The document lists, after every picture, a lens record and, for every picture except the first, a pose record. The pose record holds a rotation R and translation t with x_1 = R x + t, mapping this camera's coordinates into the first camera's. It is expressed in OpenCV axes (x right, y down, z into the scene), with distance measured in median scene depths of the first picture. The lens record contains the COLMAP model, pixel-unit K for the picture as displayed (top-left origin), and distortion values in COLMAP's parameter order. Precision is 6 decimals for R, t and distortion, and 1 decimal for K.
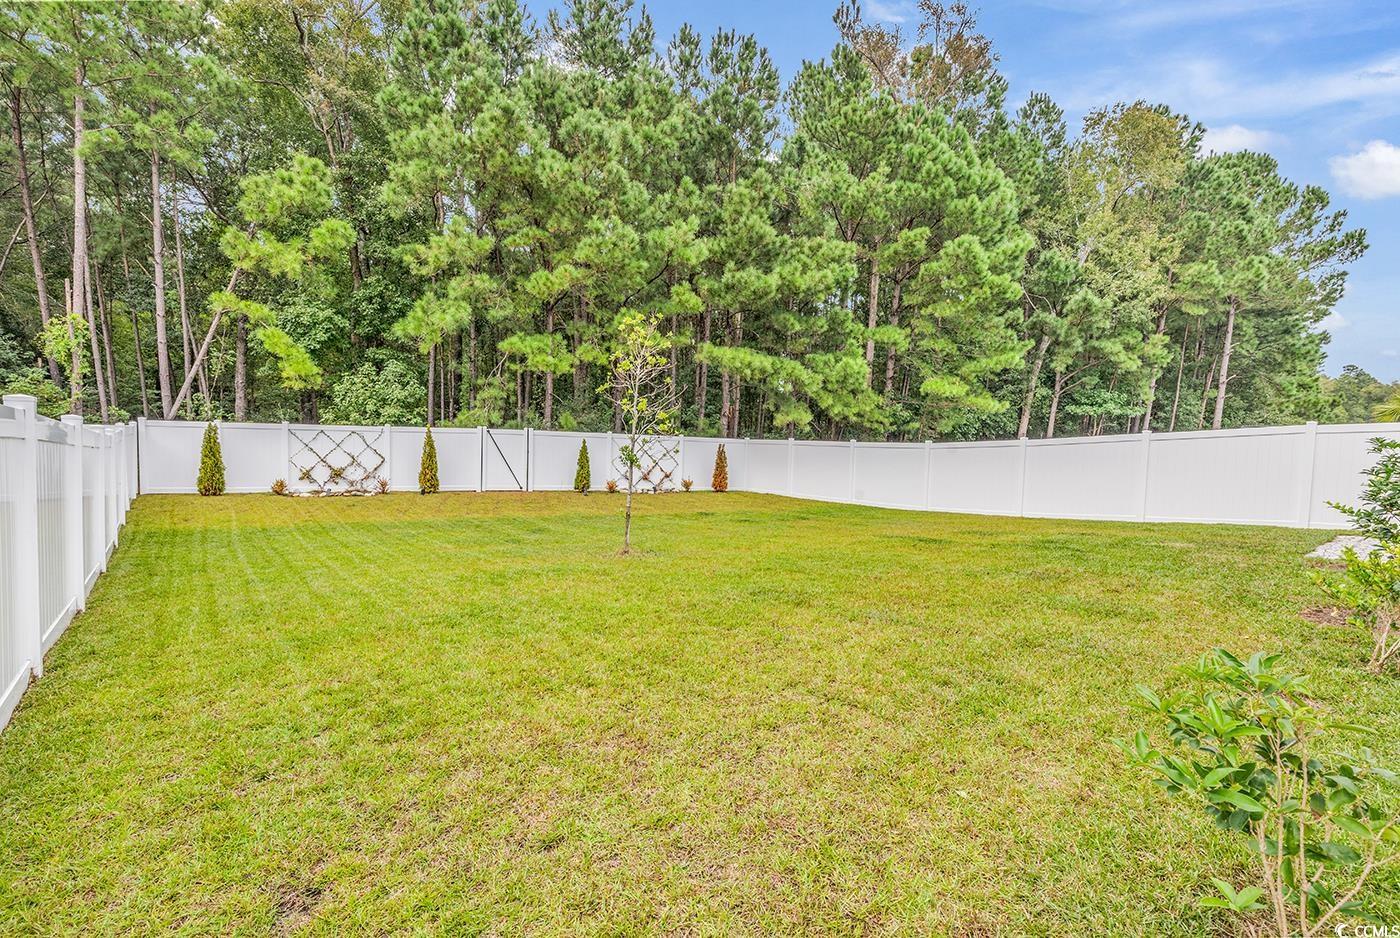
lens RADIAL K [[649.7, 0, 707.8], [0, 649.7, 463.7], [0, 0, 1]] dist [0.002861, -0.000015]
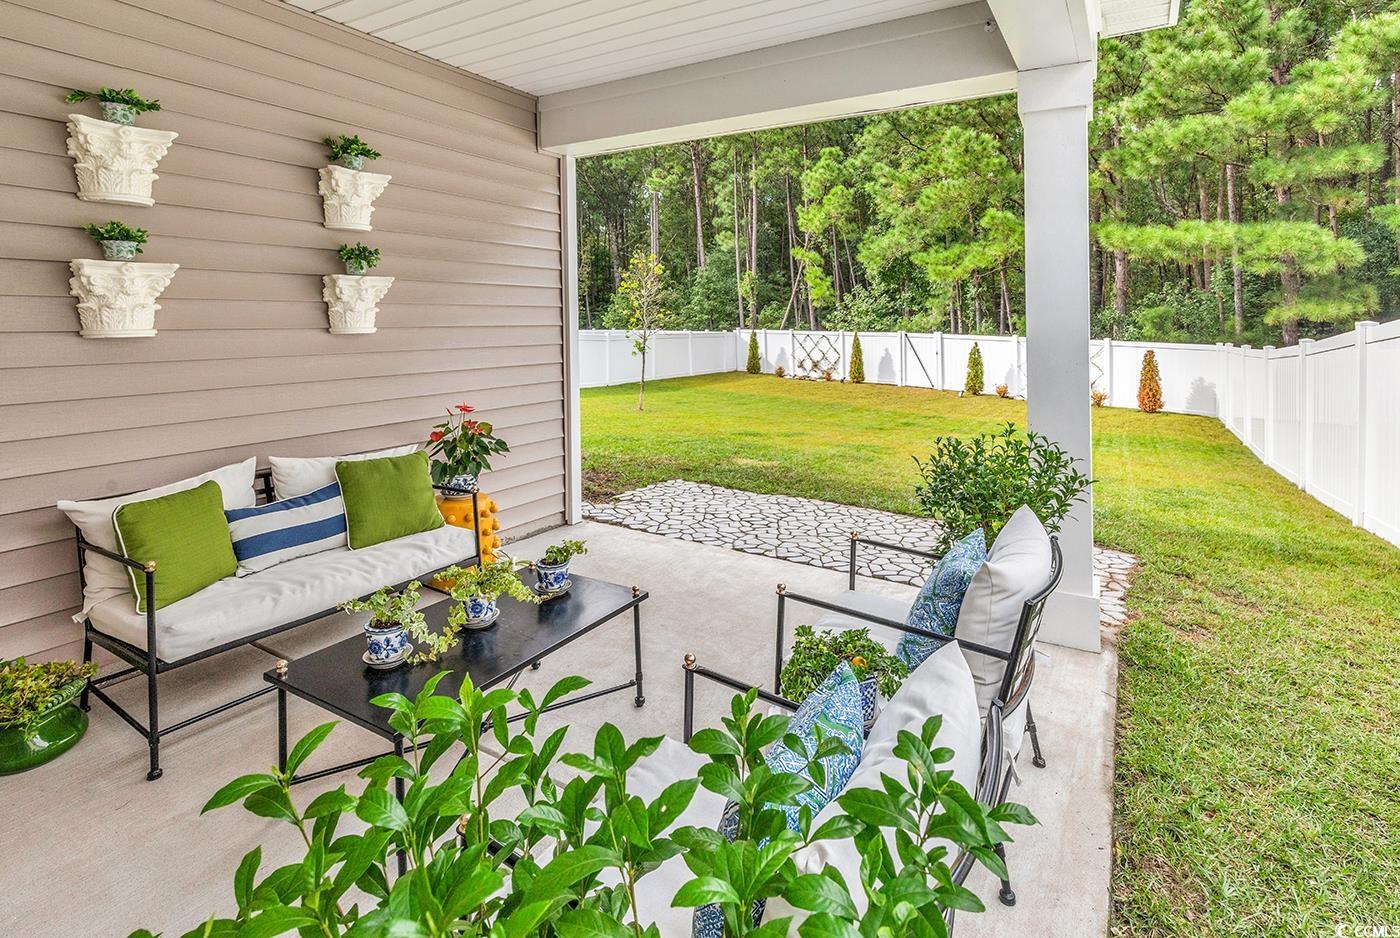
lens RADIAL K [[649.7, 0, 707.8], [0, 649.7, 463.7], [0, 0, 1]] dist [0.002861, -0.000015]
pose [[0.336519, 0.174445, -0.925378, 0.725022], [-0.057759, 0.984665, 0.164617, 0.007786], [0.939904, -0.001948, 0.341434, 0.274614]]
